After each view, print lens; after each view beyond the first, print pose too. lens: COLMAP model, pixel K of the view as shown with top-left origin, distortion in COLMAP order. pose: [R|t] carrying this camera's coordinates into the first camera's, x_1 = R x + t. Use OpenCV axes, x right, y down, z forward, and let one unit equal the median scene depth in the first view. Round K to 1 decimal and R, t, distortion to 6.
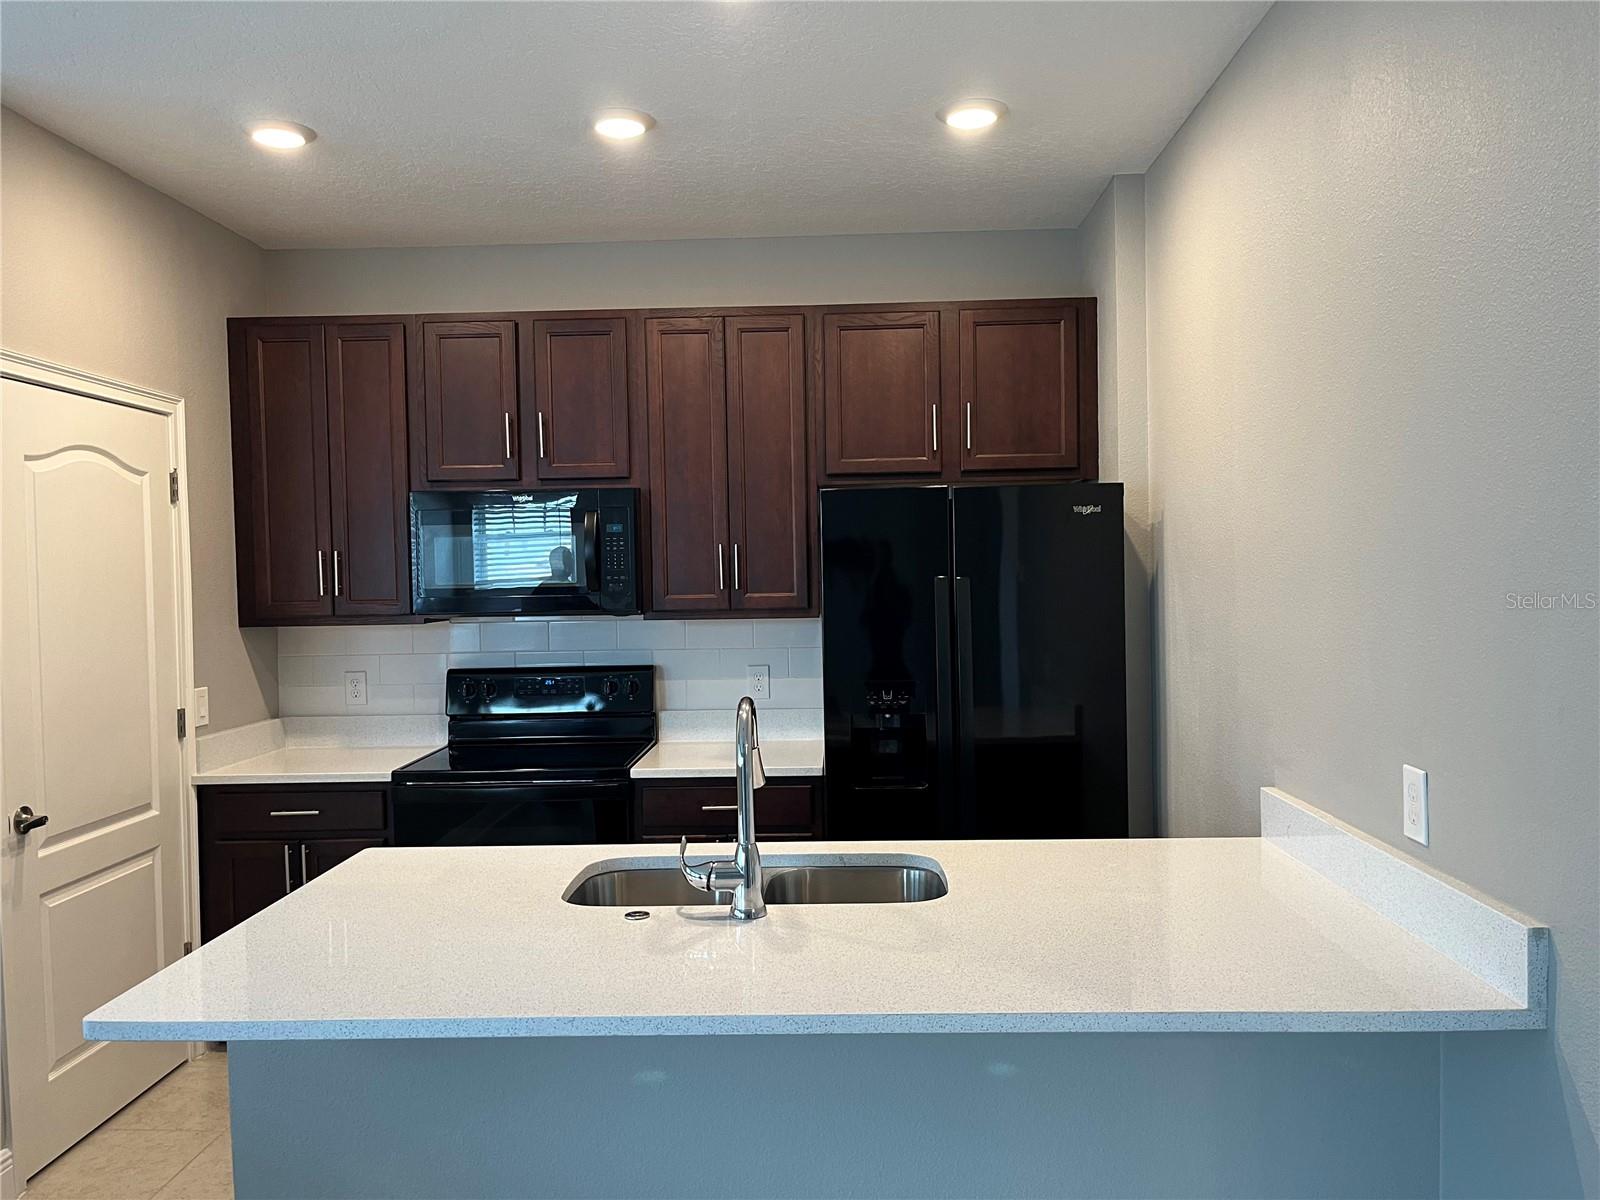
lens RADIAL K [[1222.4, 0, 801.7], [0, 1222.4, 606.2], [0, 0, 1]] dist [0.064368, -0.074709]
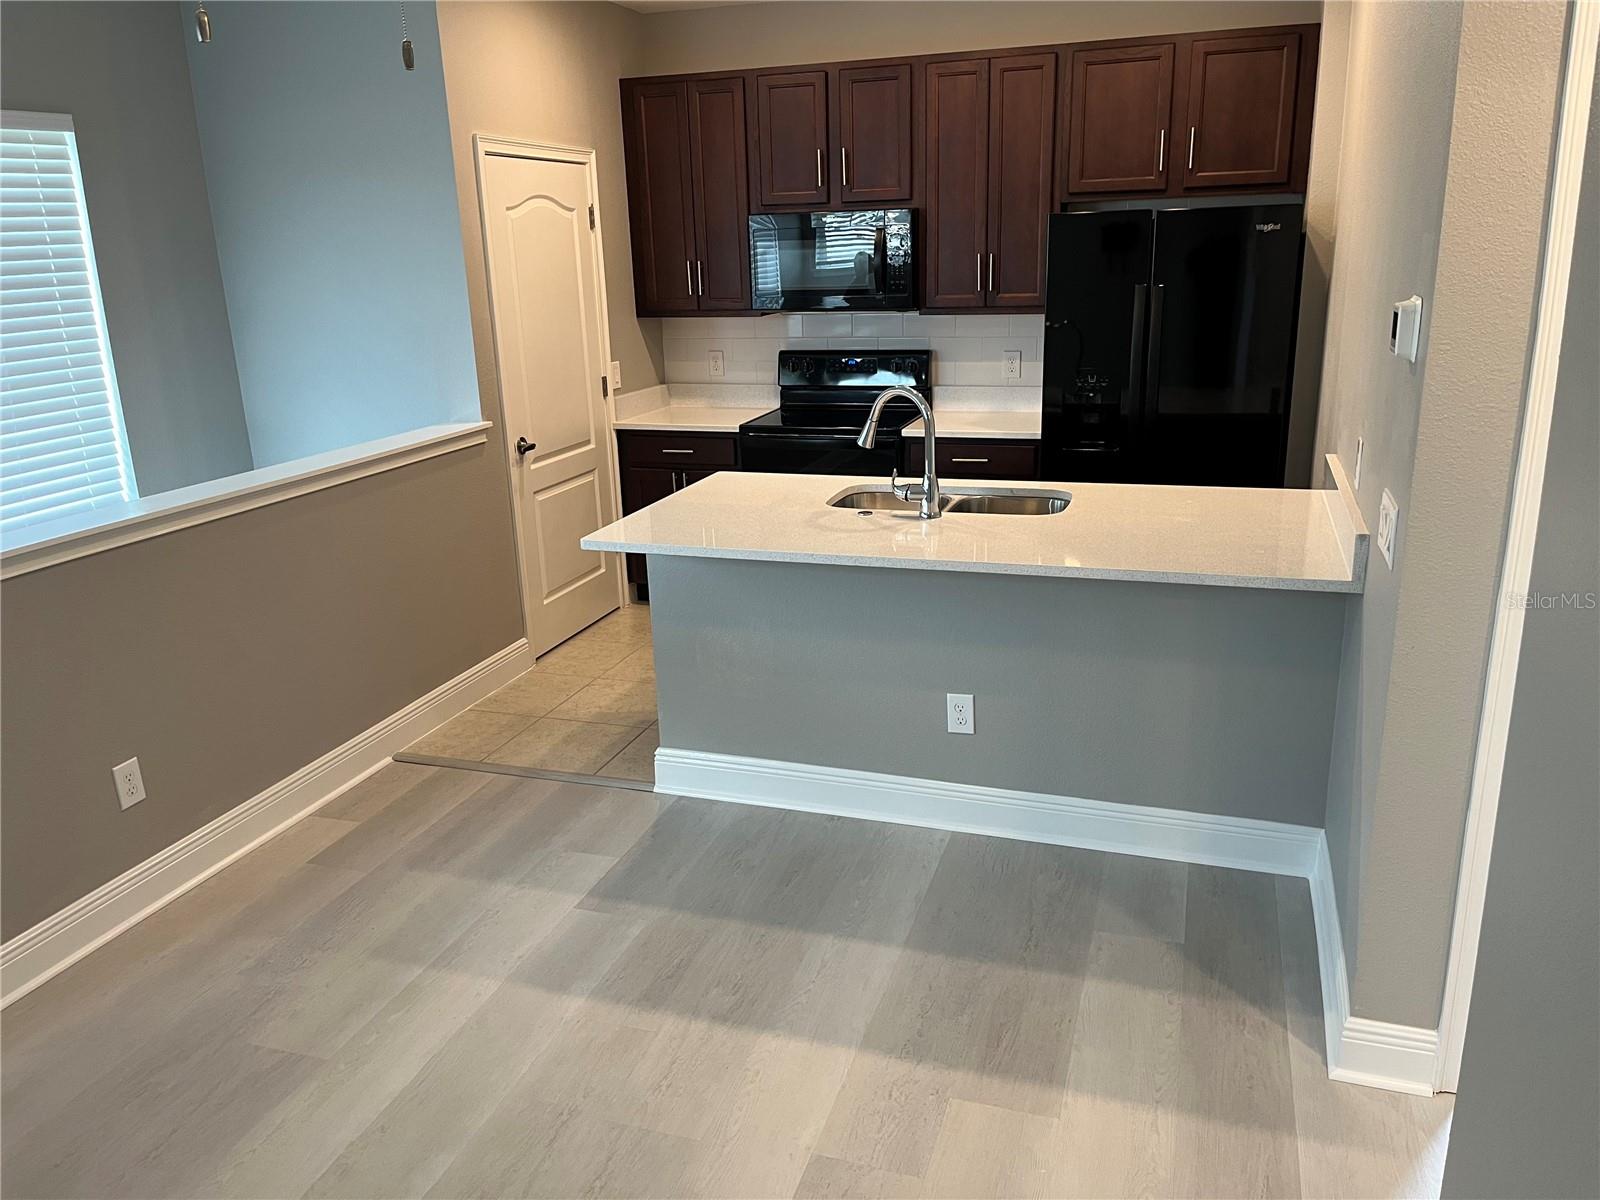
lens RADIAL K [[1222.4, 0, 796.6], [0, 1222.4, 604.3], [0, 0, 1]] dist [0.064368, -0.074709]
pose [[0.956813, 0.074046, -0.281115, 0.138798], [0.003305, 0.964184, 0.265214, -0.039654], [0.290684, -0.254690, 0.922299, -0.327387]]
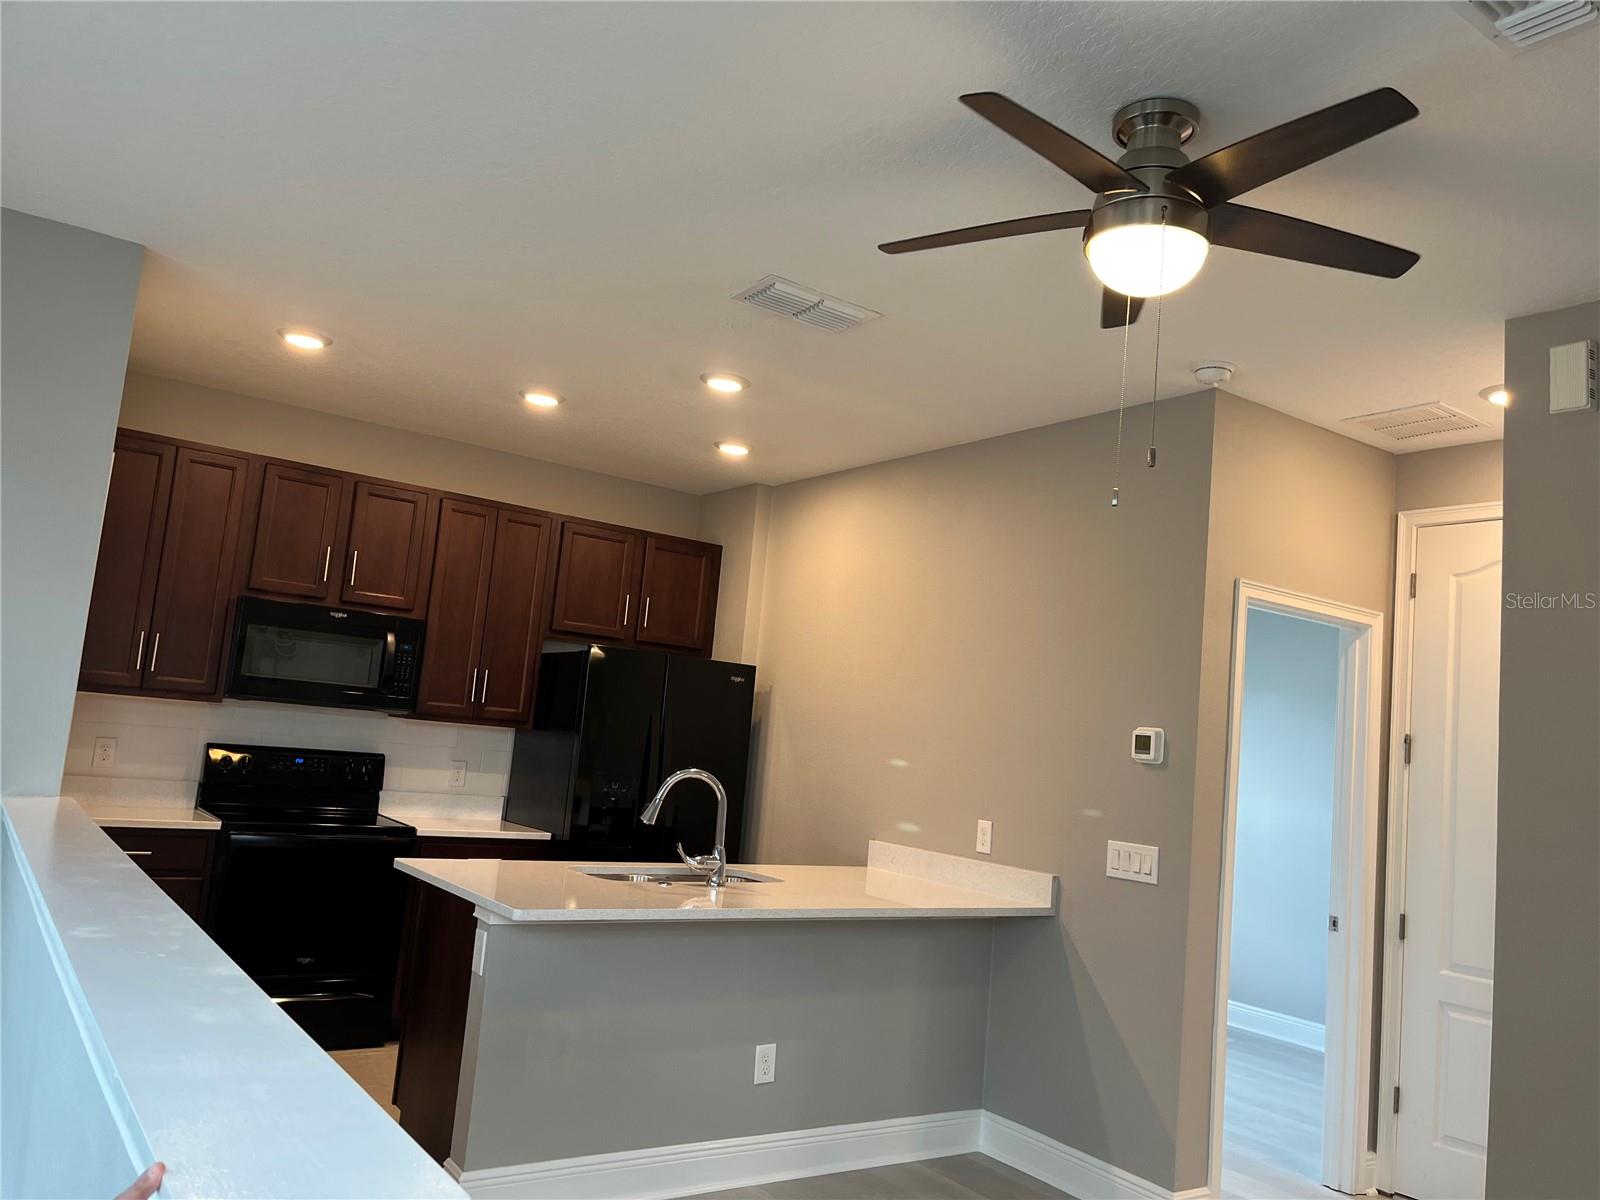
lens RADIAL K [[1222.4, 0, 801.7], [0, 1222.4, 600.0], [0, 0, 1]] dist [0.064368, -0.074709]
pose [[0.795116, 0.160766, 0.584760, -0.600442], [-0.086488, 0.984427, -0.153045, 0.053041], [-0.600259, 0.071114, 0.796638, -0.329109]]
